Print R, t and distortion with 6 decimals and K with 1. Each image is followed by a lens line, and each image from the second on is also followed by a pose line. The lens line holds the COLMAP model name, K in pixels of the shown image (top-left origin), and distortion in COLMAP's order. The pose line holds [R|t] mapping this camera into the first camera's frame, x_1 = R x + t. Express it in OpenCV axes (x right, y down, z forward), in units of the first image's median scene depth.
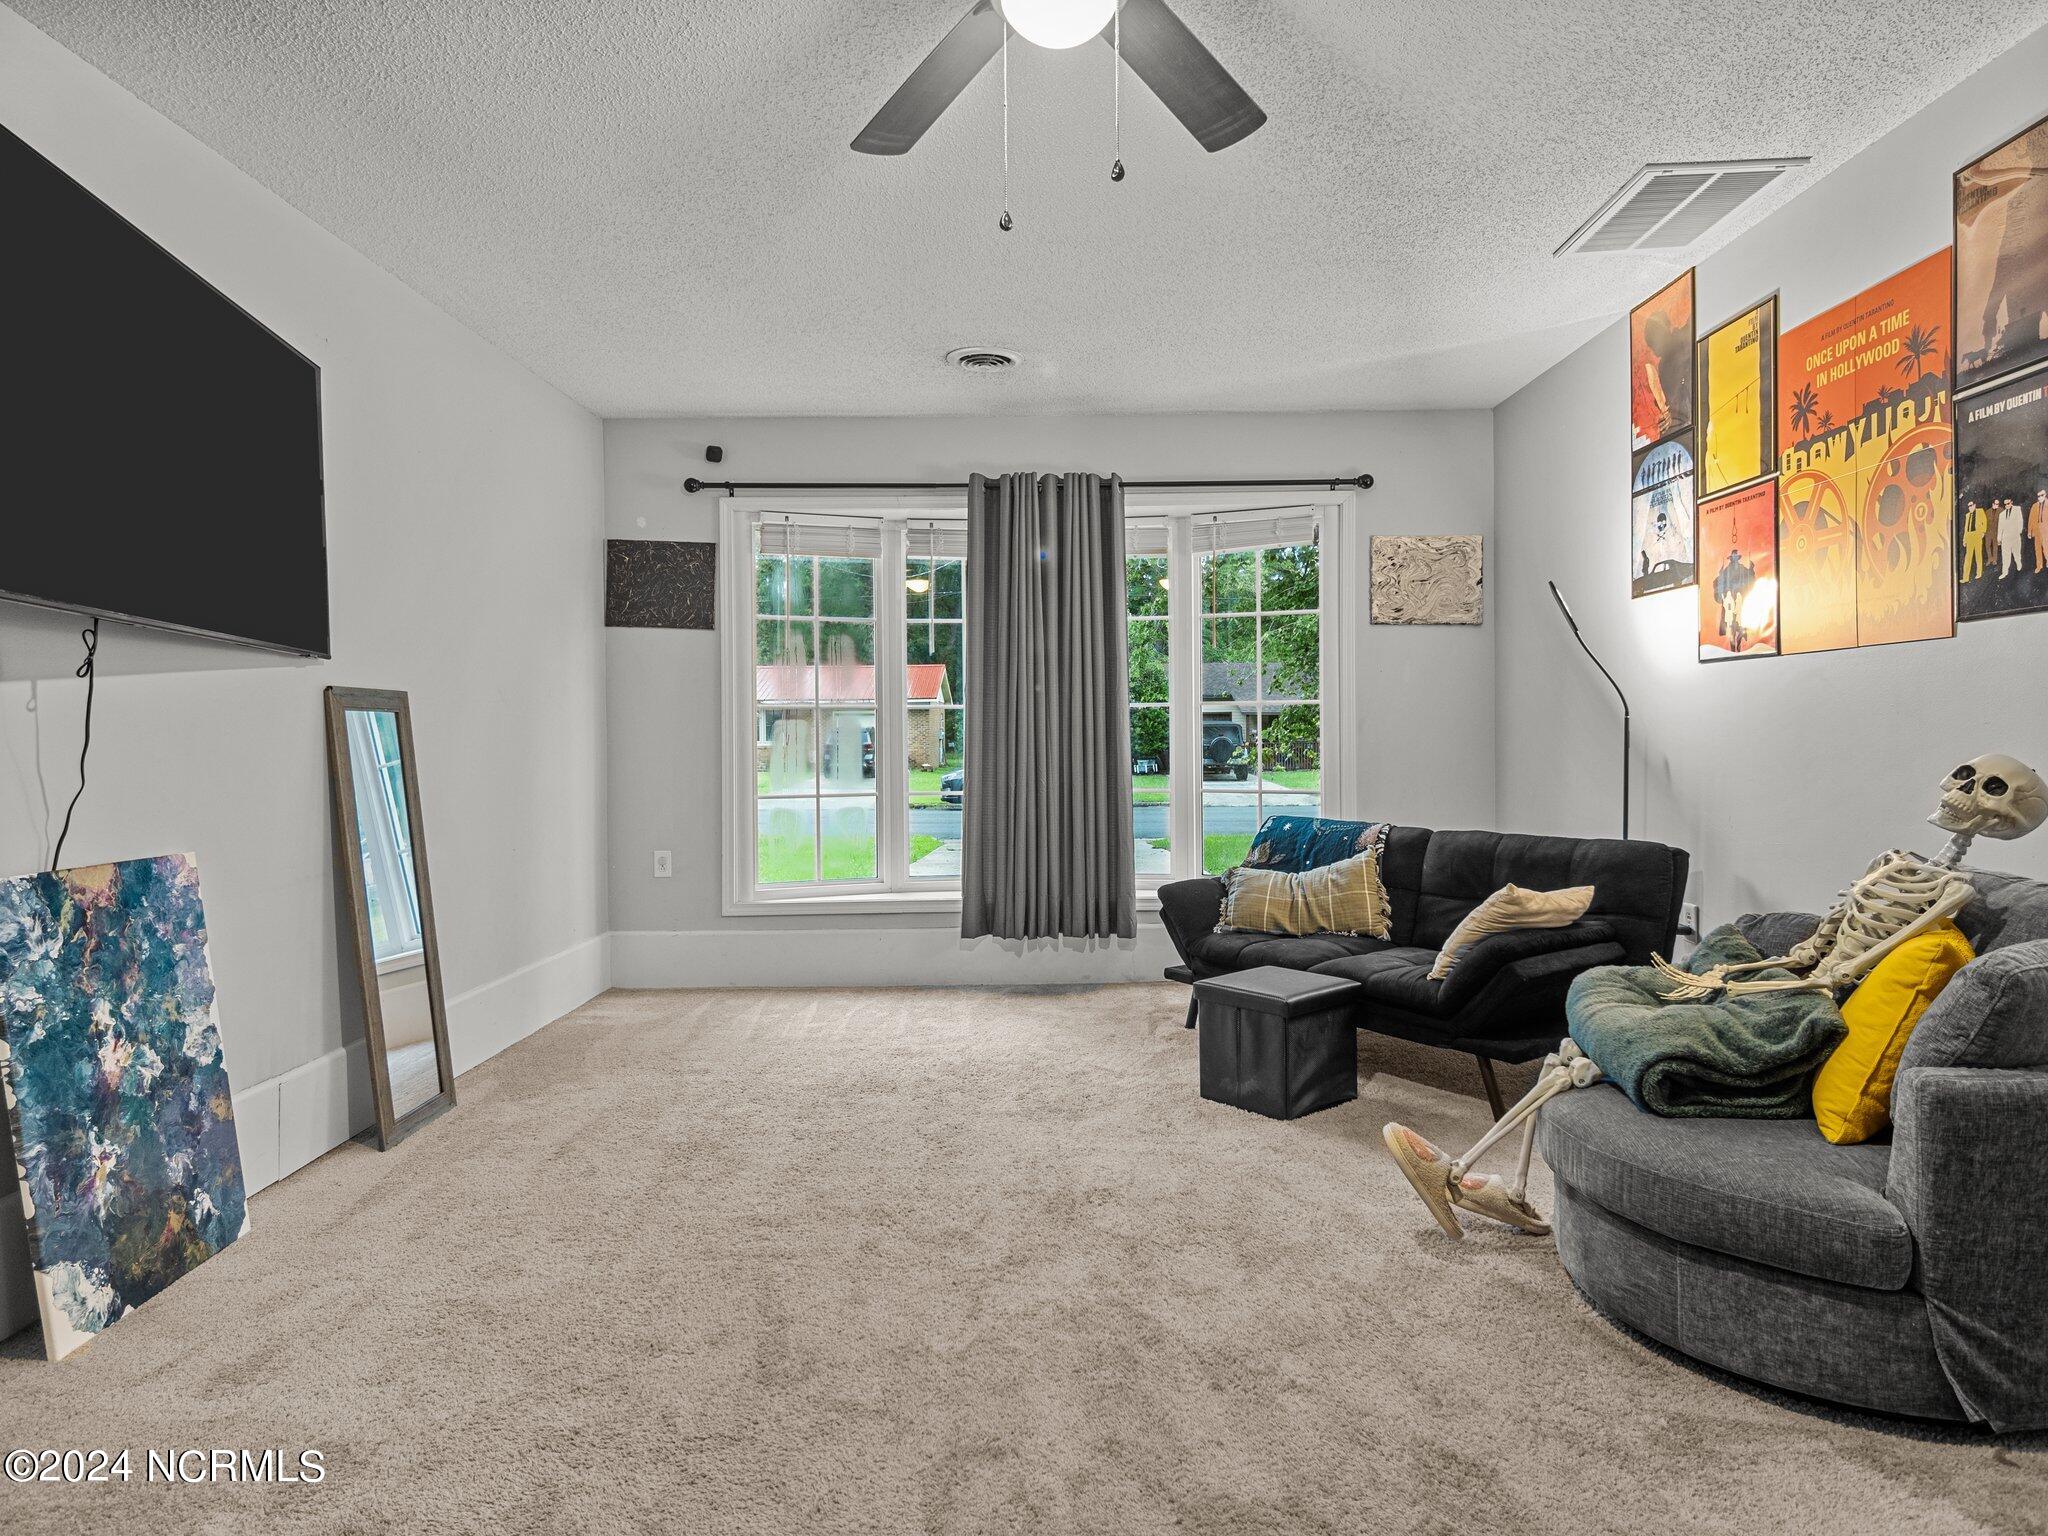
lens RADIAL K [[1192.6, 0, 1028.7], [0, 1192.6, 736.5], [0, 0, 1]] dist [-0.001084, 0.000645]
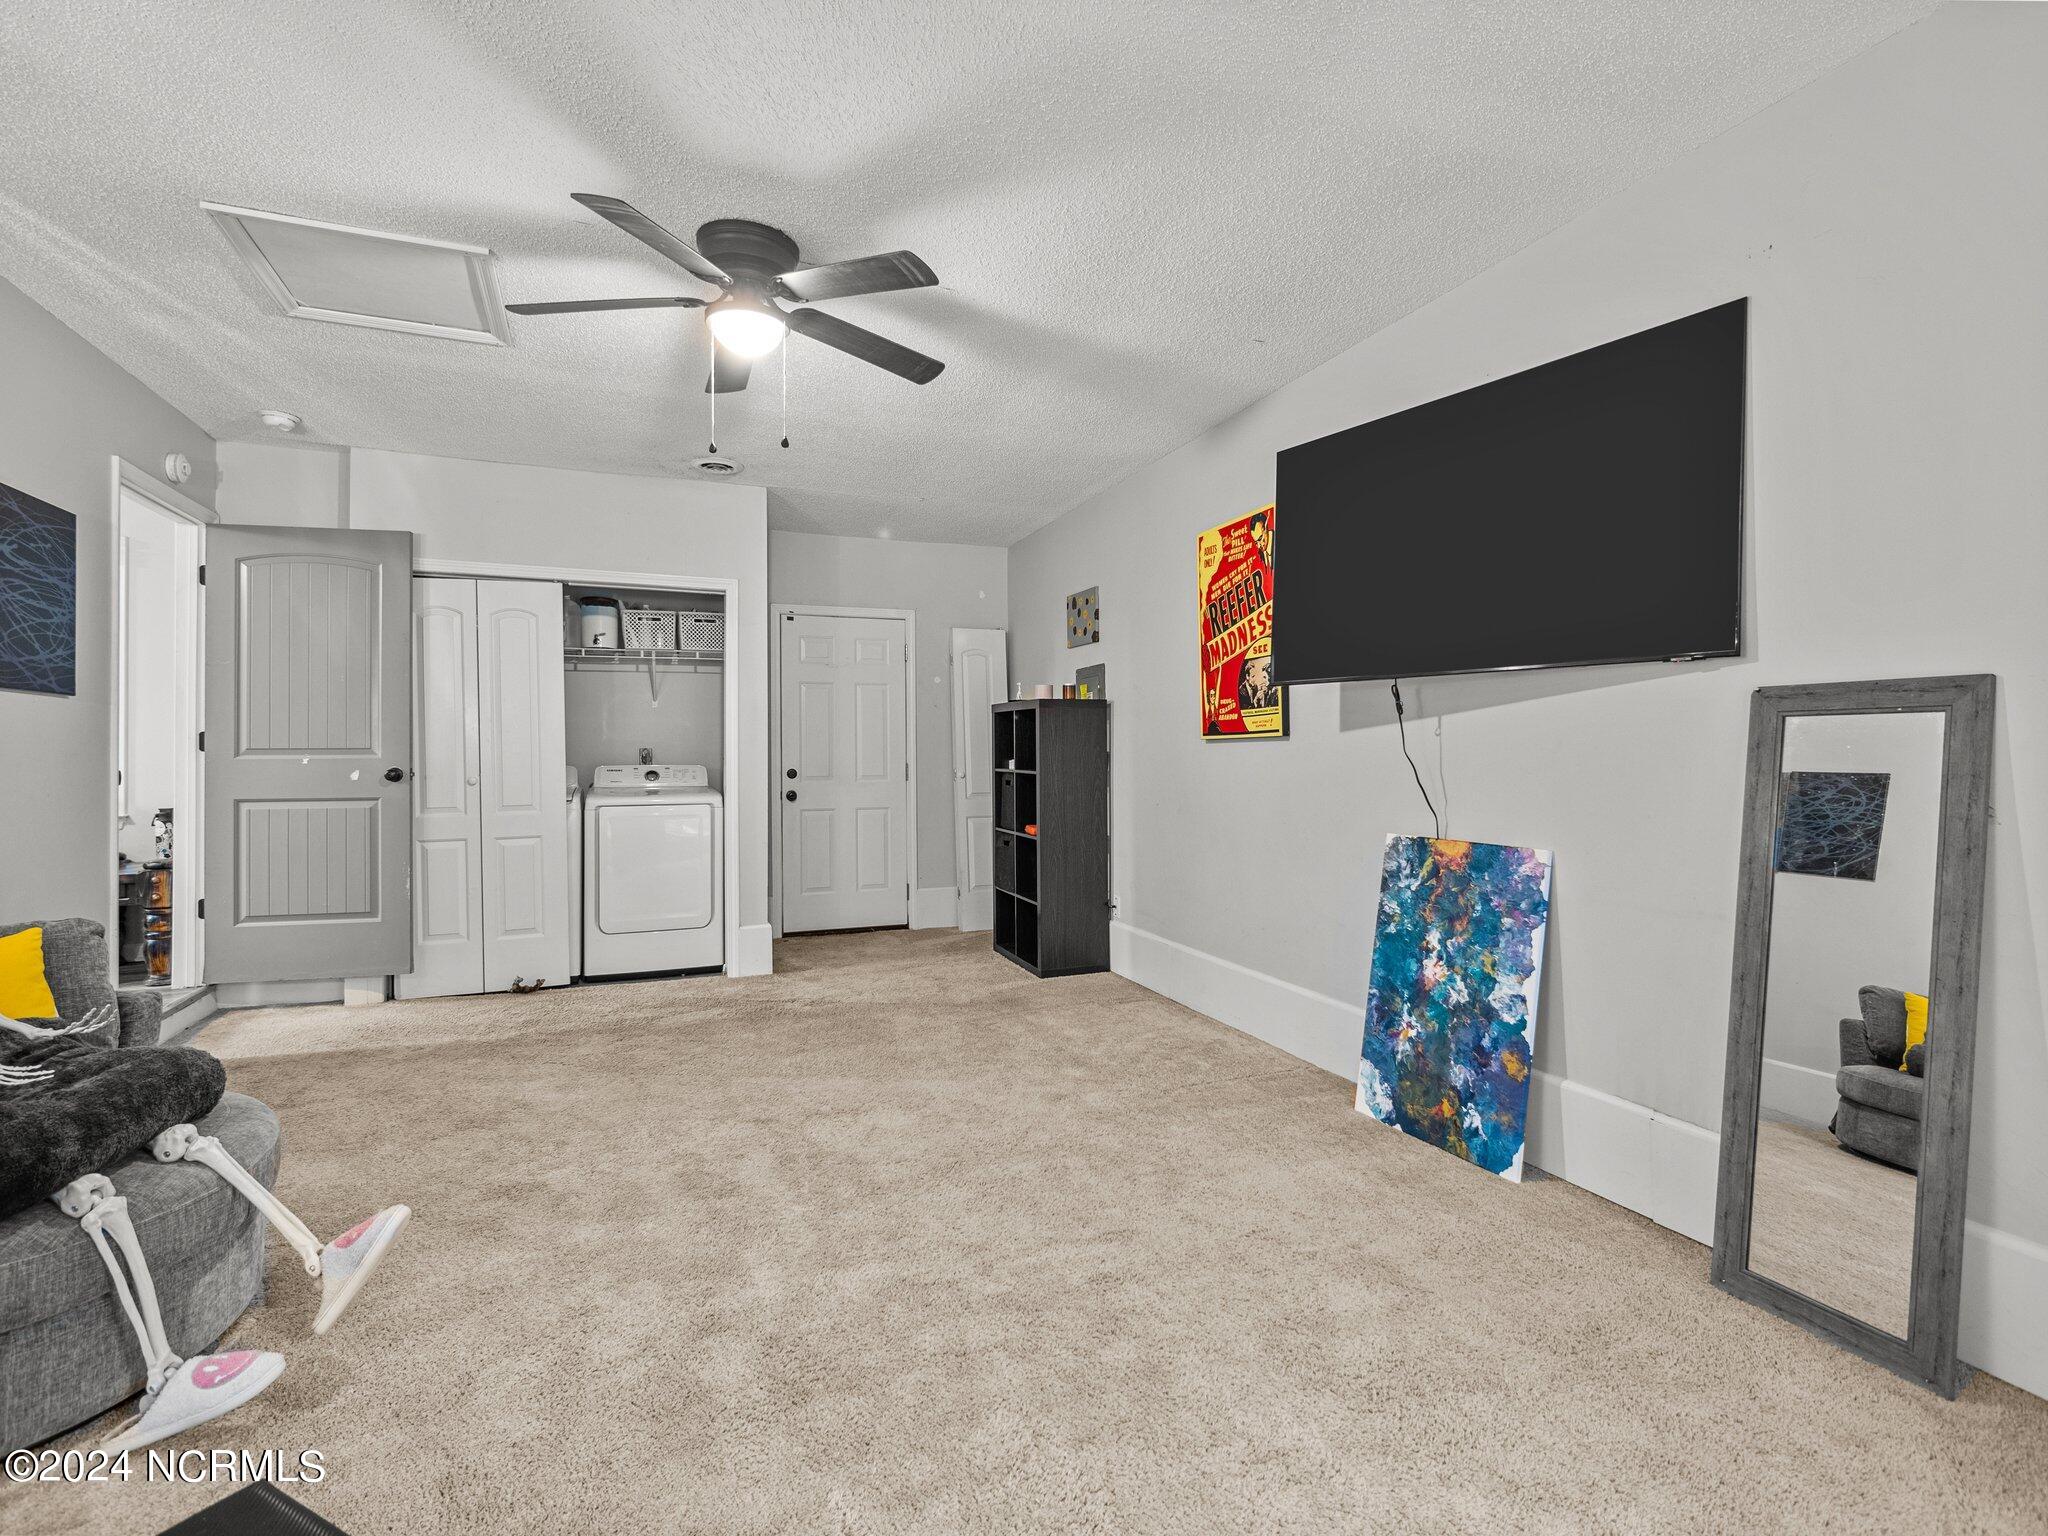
lens RADIAL K [[989.6, 0, 1033.4], [0, 989.6, 751.2], [0, 0, 1]] dist [-0.000215, 0.000238]
pose [[-0.923252, 0.008418, -0.384102, 0.135114], [0.008708, 0.999962, 0.000986, -0.005724], [0.384095, -0.002435, -0.923290, 1.676115]]
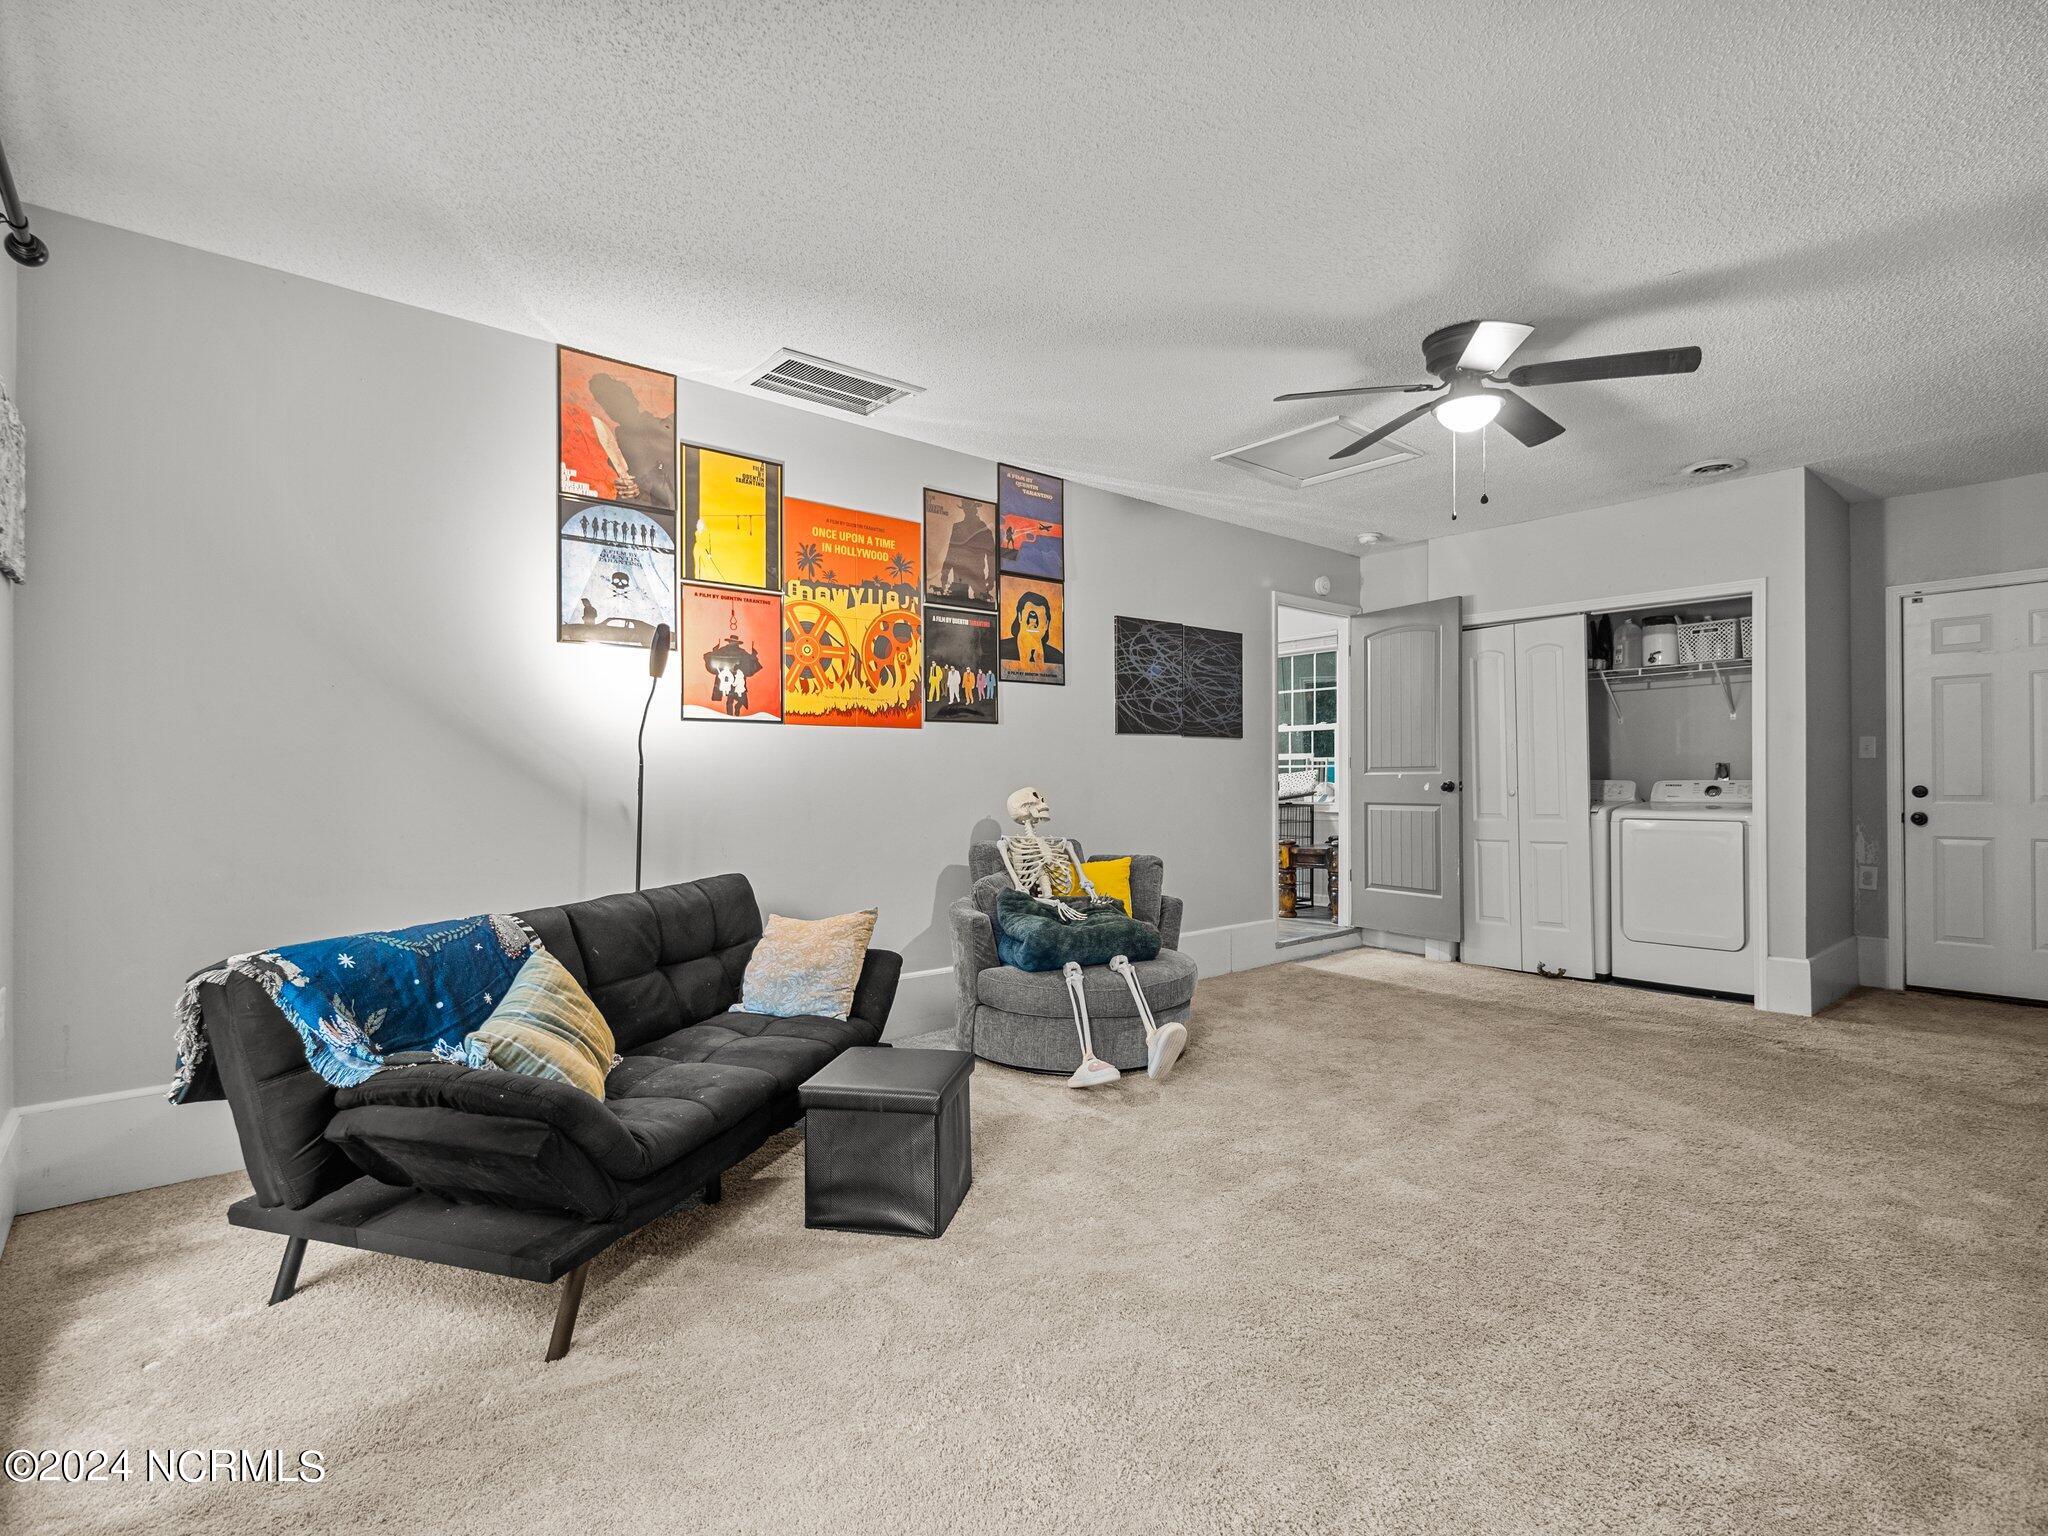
lens RADIAL K [[991.9, 0, 1045.7], [0, 991.9, 778.7], [0, 0, 1]] dist [-0.001256, -0.000040]
pose [[-0.659794, 0.010846, 0.751368, -0.517063], [0.013041, 0.999911, -0.002982, 0.003583], [-0.751333, 0.007831, -0.659876, 1.802665]]
